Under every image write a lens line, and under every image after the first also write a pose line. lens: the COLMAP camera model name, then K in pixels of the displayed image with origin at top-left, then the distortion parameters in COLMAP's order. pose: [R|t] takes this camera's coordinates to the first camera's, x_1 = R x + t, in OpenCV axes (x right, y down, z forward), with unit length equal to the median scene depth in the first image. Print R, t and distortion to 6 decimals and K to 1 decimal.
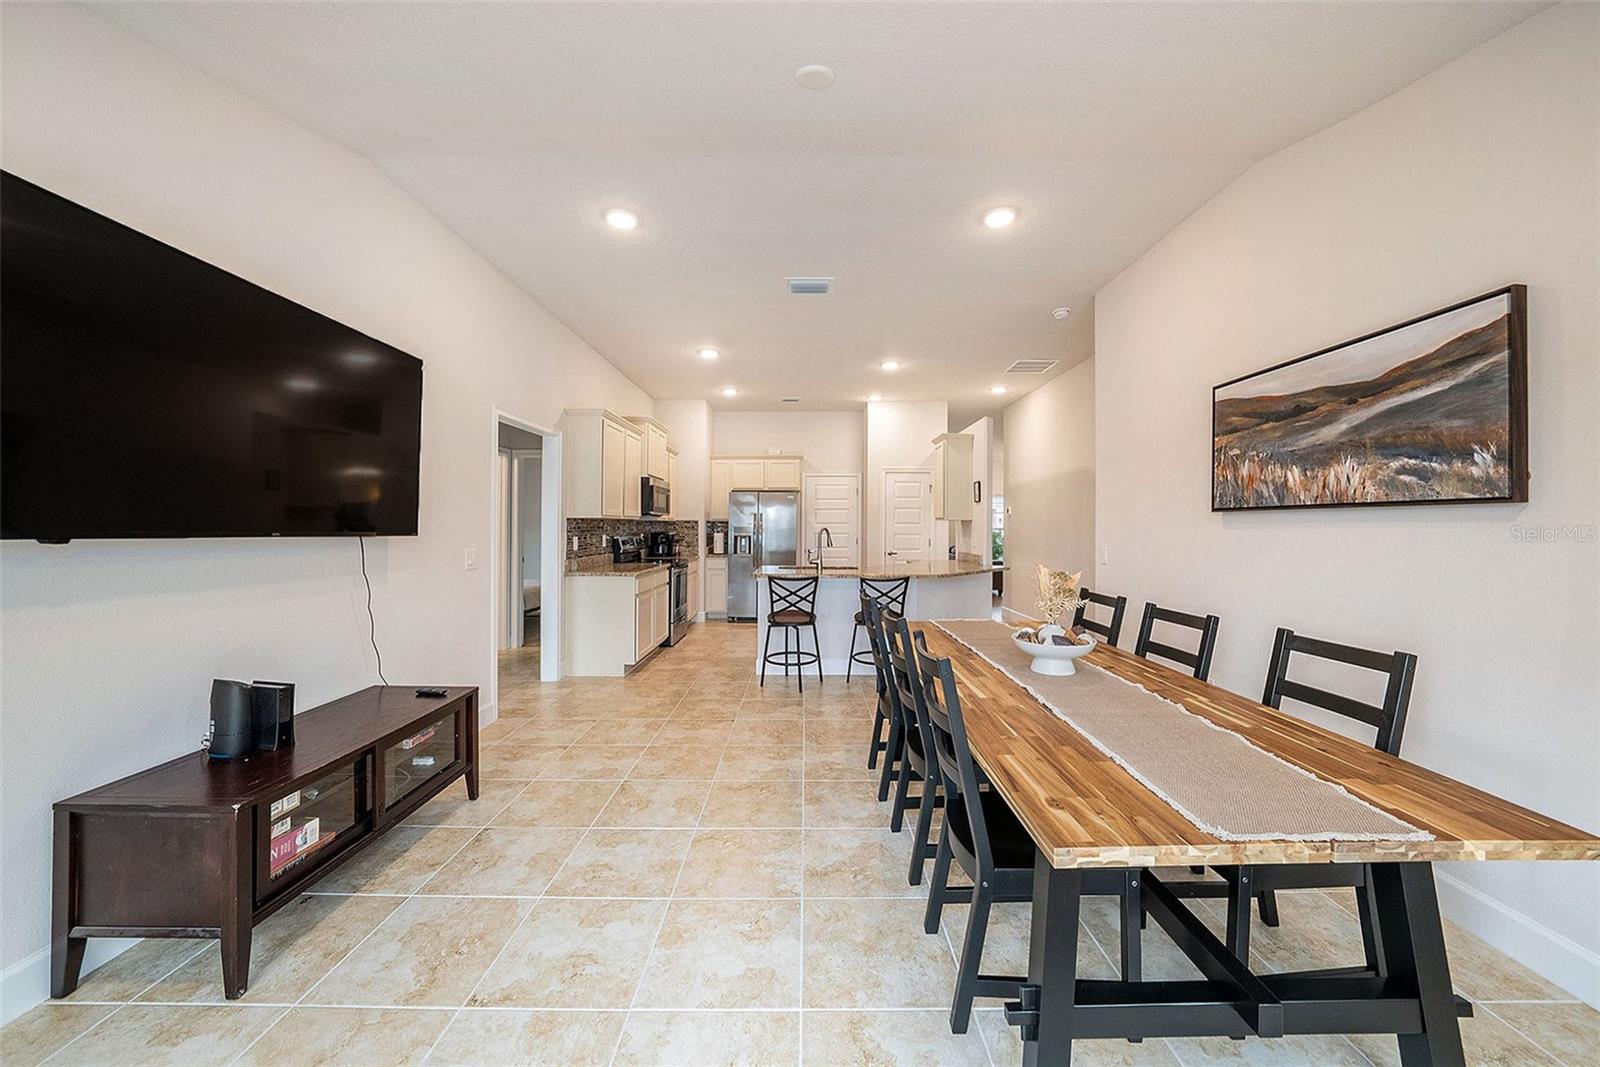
lens RADIAL K [[567.4, 0, 805.7], [0, 567.4, 530.4], [0, 0, 1]] dist [-0.030178, 0.006782]
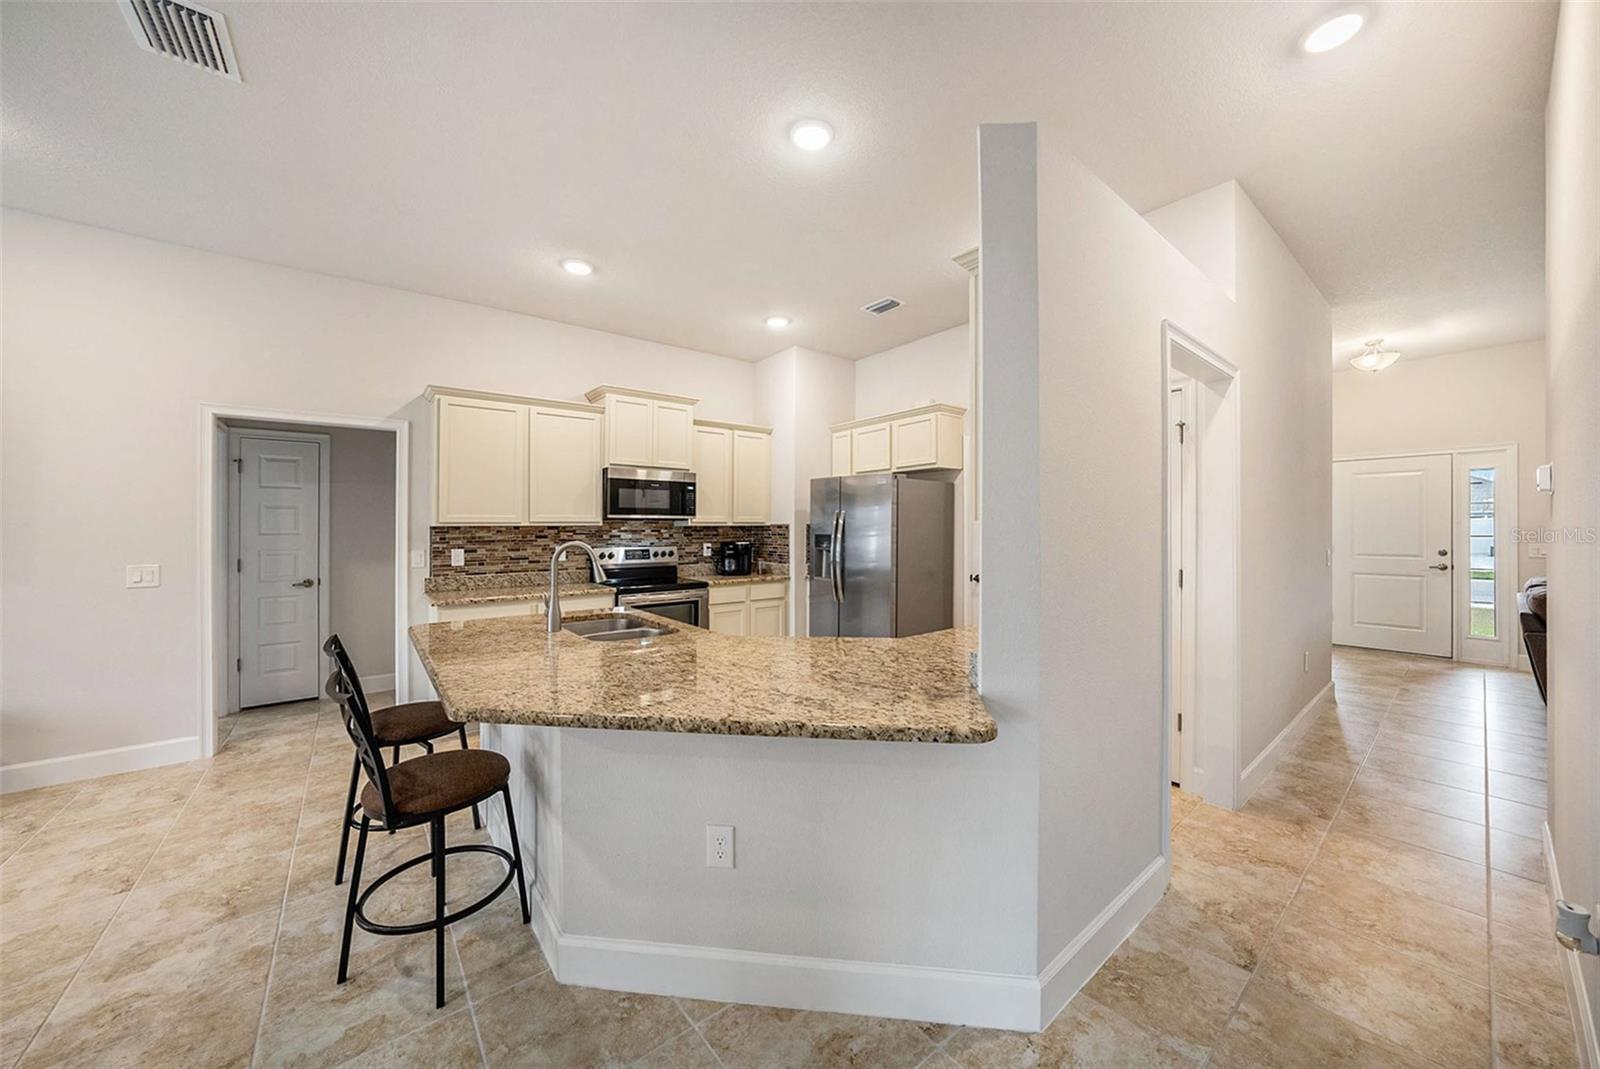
lens RADIAL K [[561.7, 0, 804.4], [0, 561.7, 526.3], [0, 0, 1]] dist [-0.026763, 0.006600]
pose [[0.630010, -0.007367, -0.776552, 0.972044], [0.000802, 0.999961, -0.008836, -0.025813], [0.776587, 0.004944, 0.629991, 1.627178]]
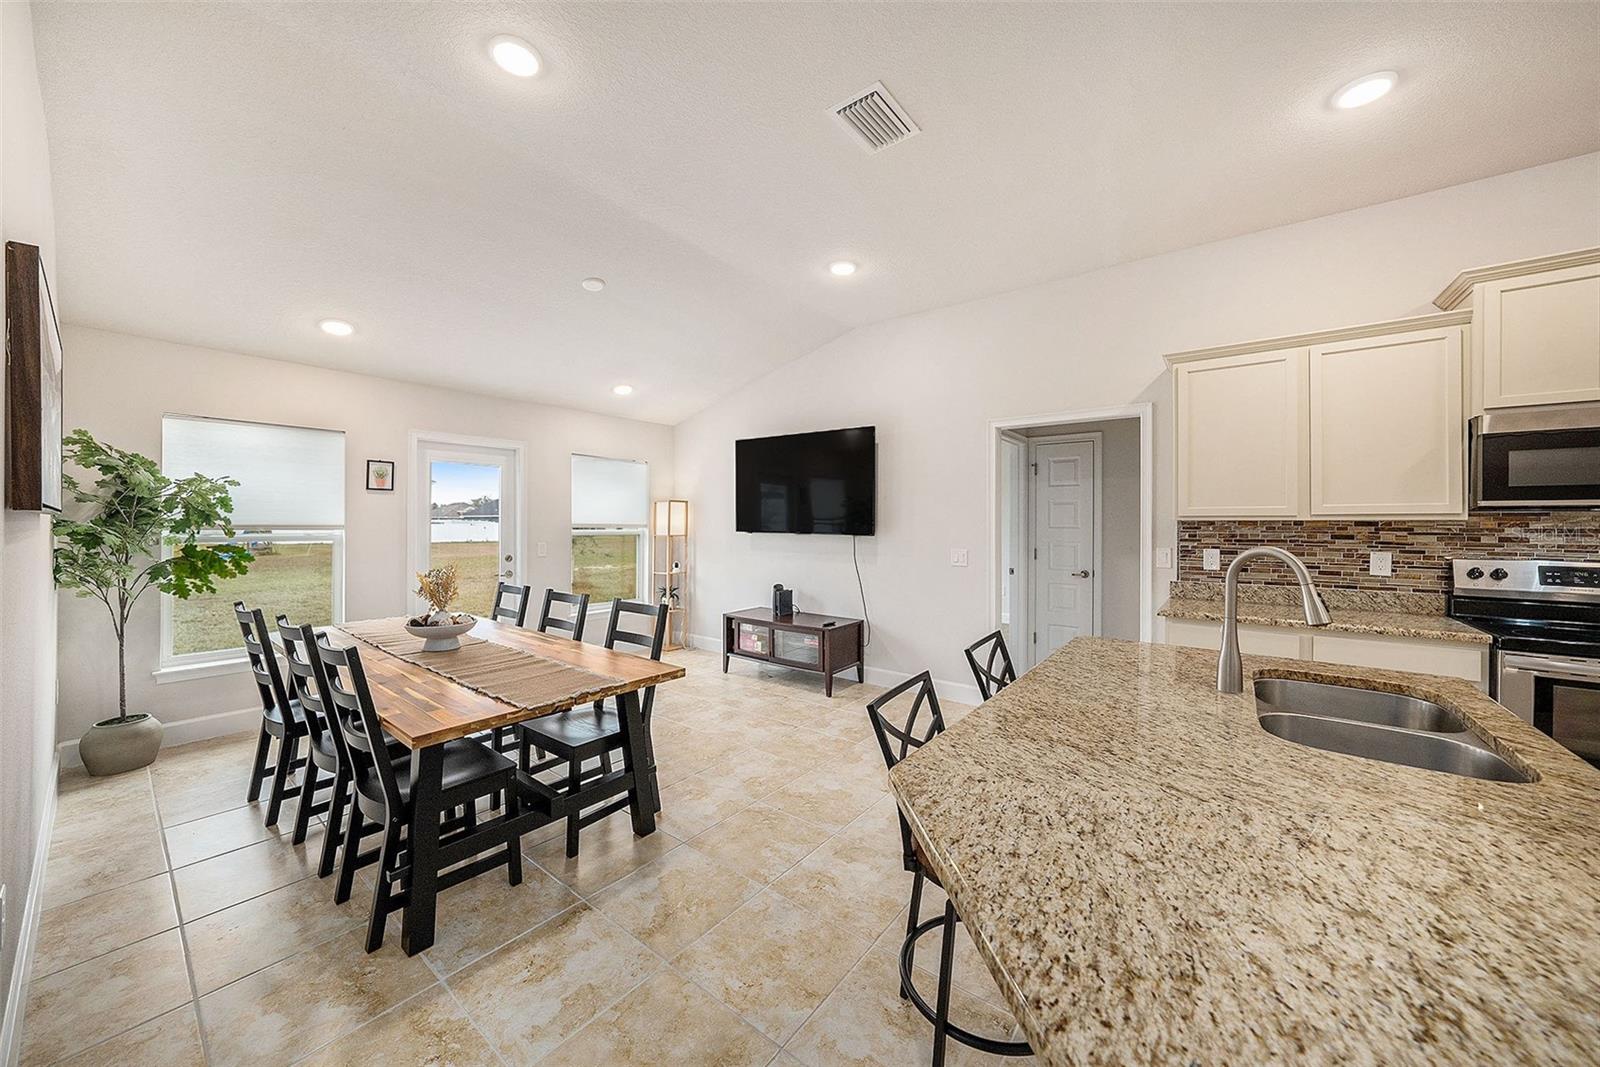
lens RADIAL K [[561.7, 0, 804.4], [0, 561.7, 525.3], [0, 0, 1]] dist [-0.026763, 0.006600]
pose [[-0.603647, 0.000813, -0.797252, 0.726661], [-0.008413, 0.999937, 0.007390, -0.032014], [0.797208, 0.011168, -0.603602, 1.864270]]
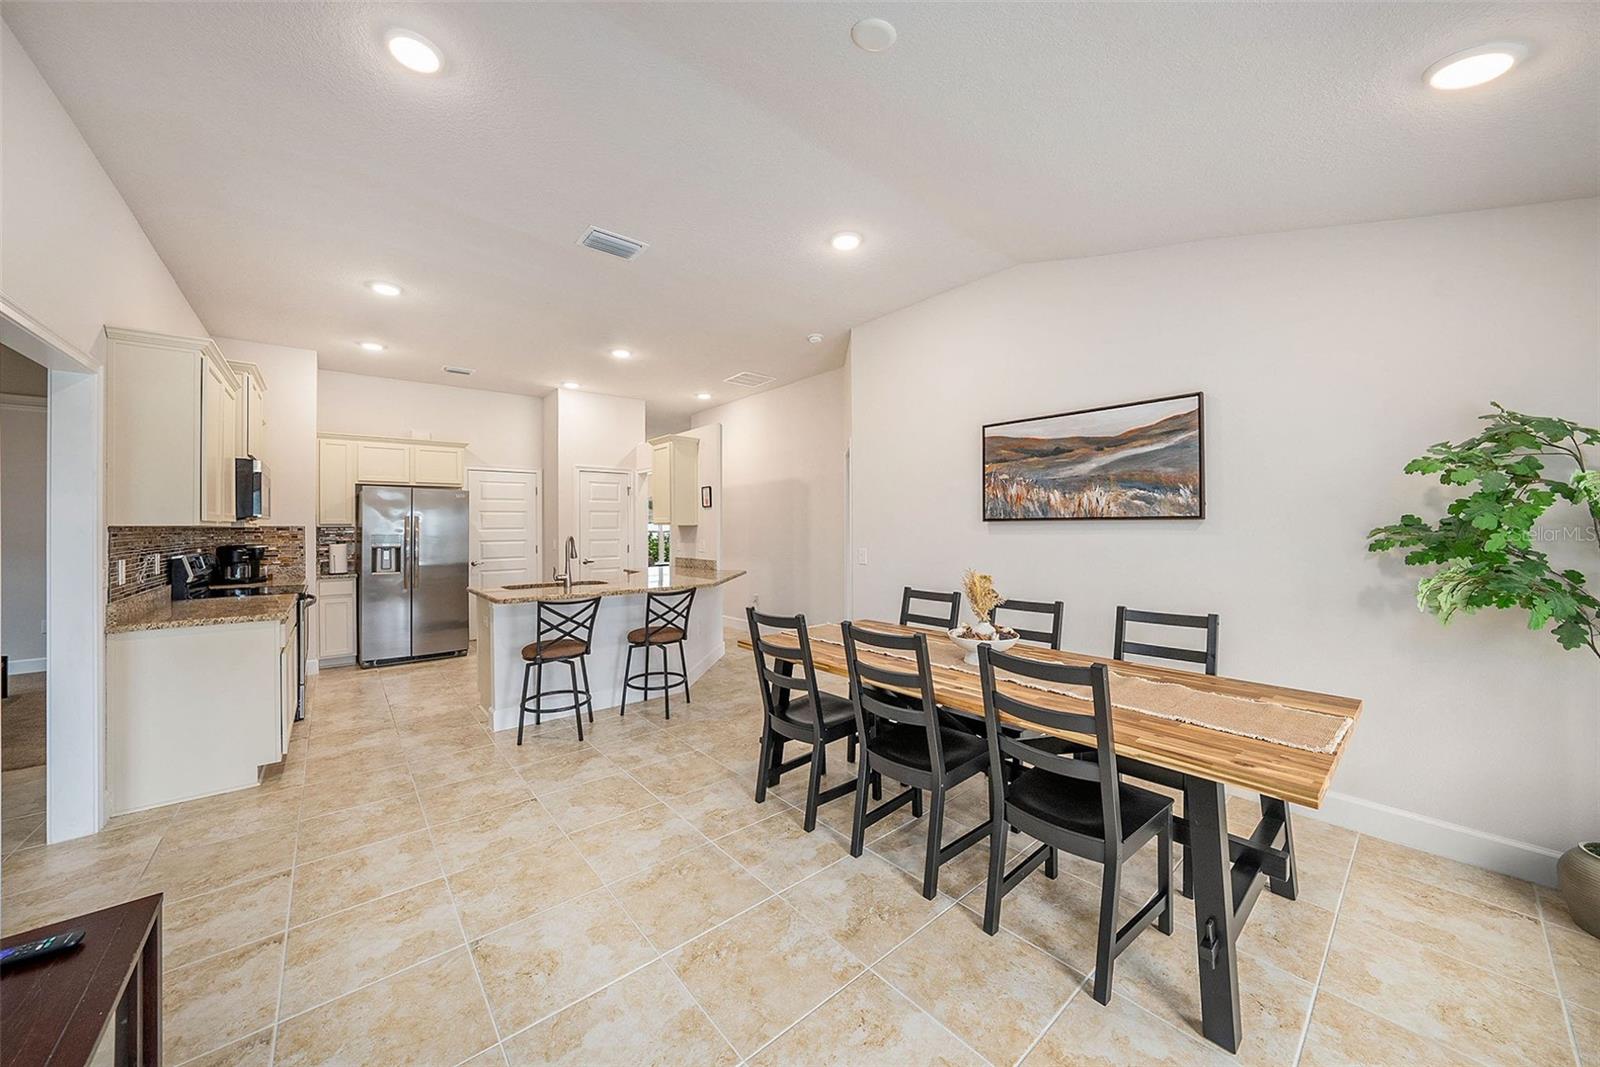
lens RADIAL K [[562.8, 0, 806.1], [0, 562.8, 531.3], [0, 0, 1]] dist [-0.023107, 0.000153]
pose [[0.758237, -0.011396, 0.651879, -0.455783], [0.011618, 0.999925, 0.003967, -0.020772], [-0.651875, 0.004566, 0.758312, 0.290150]]
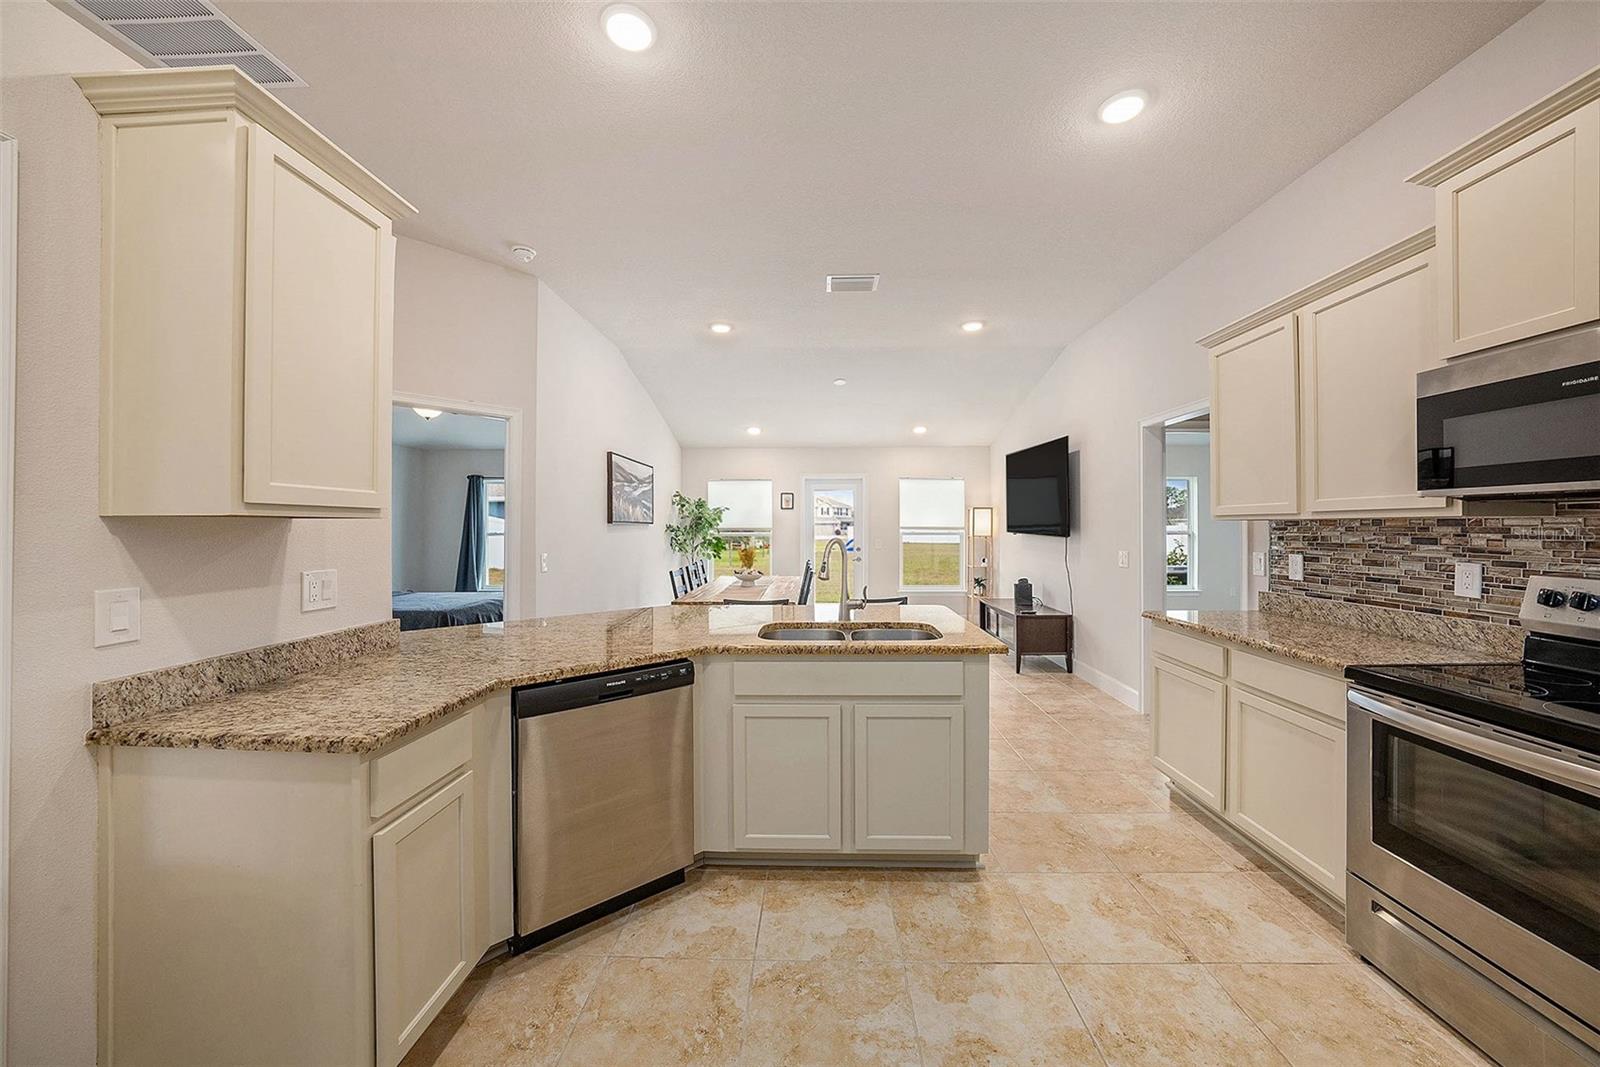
lens RADIAL K [[561.7, 0, 804.4], [0, 561.7, 525.3], [0, 0, 1]] dist [-0.026763, 0.006600]
pose [[-0.999832, 0.000890, 0.018292, 0.095606], [0.000970, 0.999990, 0.004387, -0.036110], [-0.018288, 0.004404, -0.999823, 2.831221]]
